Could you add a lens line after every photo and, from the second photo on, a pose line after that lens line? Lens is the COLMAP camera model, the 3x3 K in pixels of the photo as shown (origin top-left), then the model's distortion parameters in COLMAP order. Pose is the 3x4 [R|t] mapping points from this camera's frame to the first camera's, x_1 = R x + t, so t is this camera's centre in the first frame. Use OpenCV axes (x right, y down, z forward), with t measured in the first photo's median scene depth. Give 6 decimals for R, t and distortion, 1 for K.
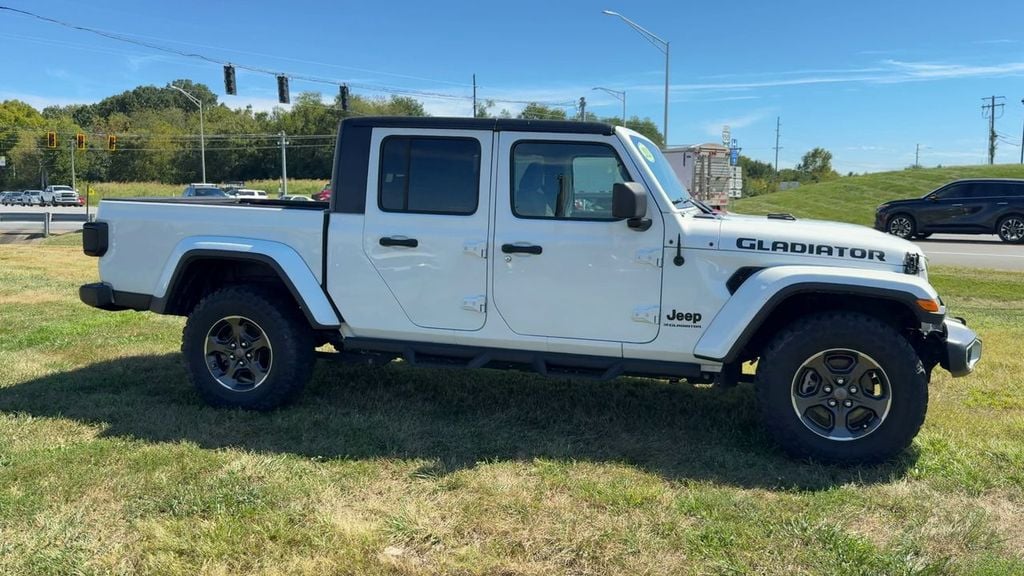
lens RADIAL K [[793.7, 0, 548.5], [0, 793.7, 288.8], [0, 0, 1]] dist [0.064144, -0.093553]
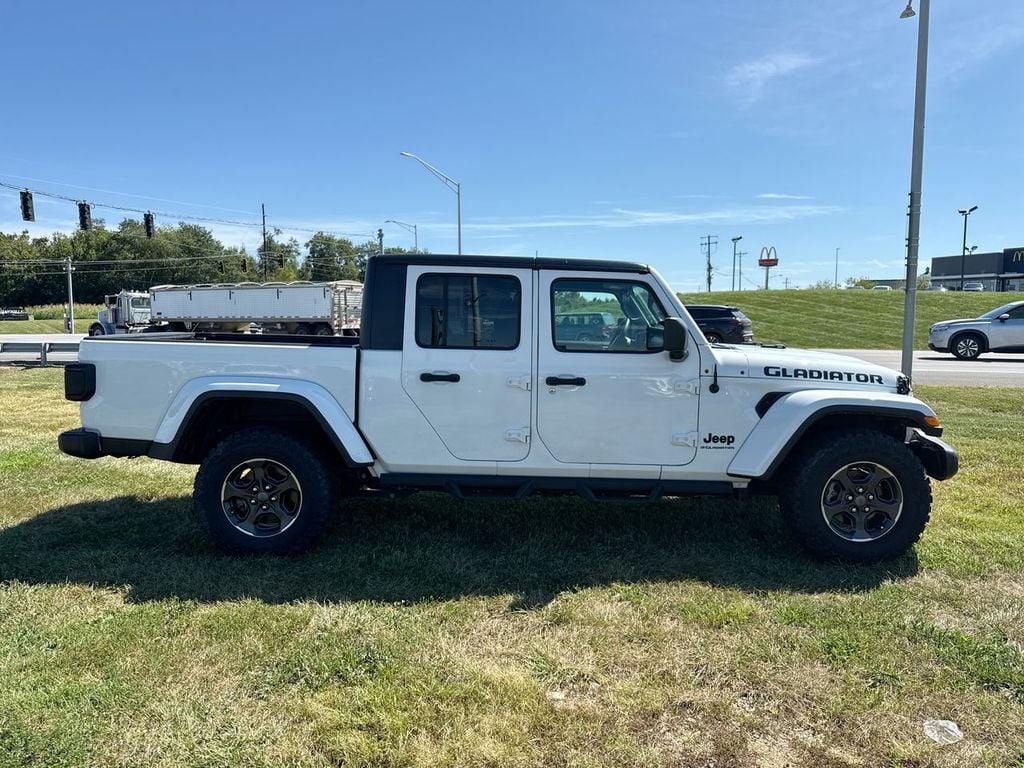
lens RADIAL K [[712.1, 0, 505.9], [0, 712.1, 385.8], [0, 0, 1]] dist [0.046435, -0.067599]
pose [[0.972334, -0.030900, 0.231542, -0.316087], [0.035767, 0.999218, -0.016850, -0.030017], [-0.230840, 0.024666, 0.972679, 0.097700]]
